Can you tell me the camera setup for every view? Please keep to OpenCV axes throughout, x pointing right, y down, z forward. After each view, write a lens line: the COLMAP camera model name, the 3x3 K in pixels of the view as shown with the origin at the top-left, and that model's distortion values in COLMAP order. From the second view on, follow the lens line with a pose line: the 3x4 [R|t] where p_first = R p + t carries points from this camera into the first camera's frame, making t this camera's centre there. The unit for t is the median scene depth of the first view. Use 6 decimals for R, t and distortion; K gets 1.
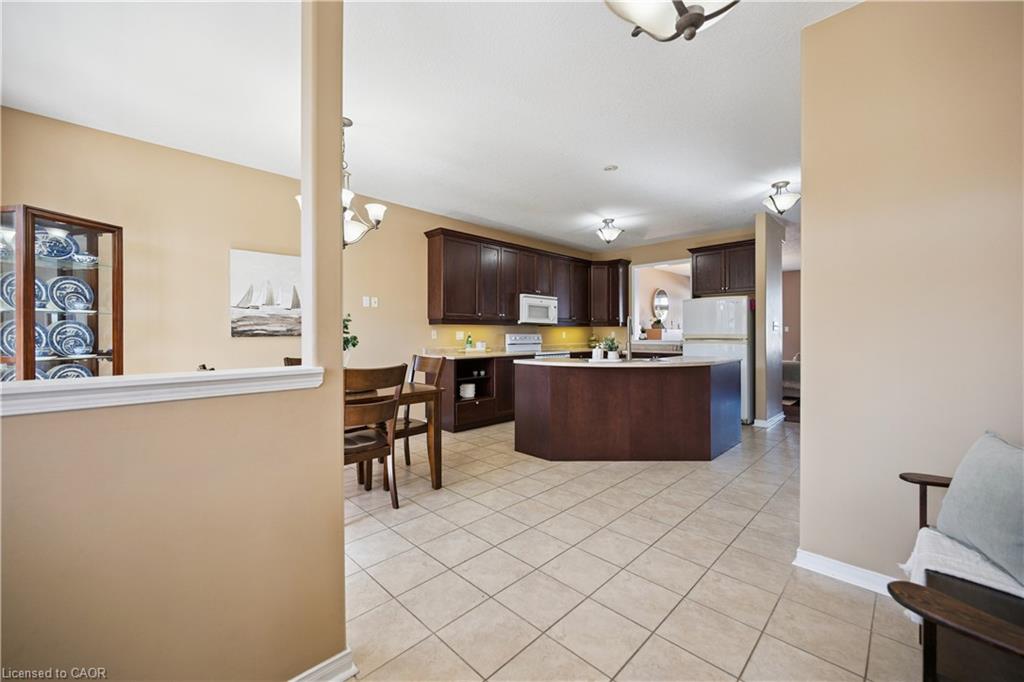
lens RADIAL K [[400.7, 0, 509.1], [0, 400.7, 334.2], [0, 0, 1]] dist [-0.002590, 0.000215]
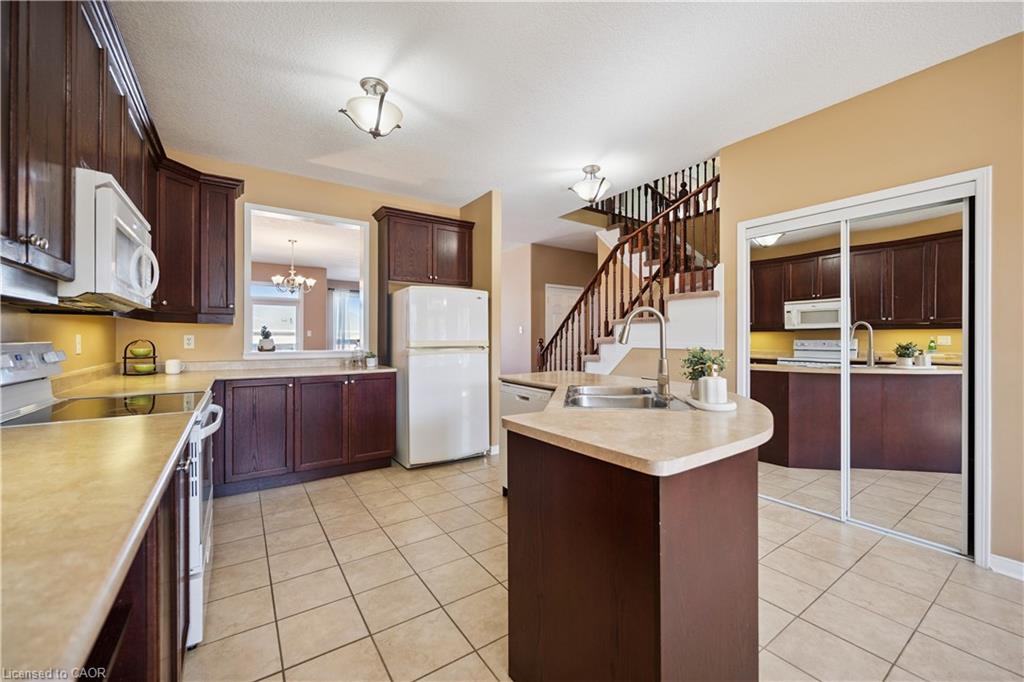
lens RADIAL K [[400.7, 0, 513.2], [0, 400.7, 339.8], [0, 0, 1]] dist [-0.002590, 0.000215]
pose [[0.171886, -0.000318, 0.985117, -0.161679], [-0.001966, 0.999998, 0.000665, -0.002490], [-0.985115, -0.002051, 0.171885, 0.770325]]
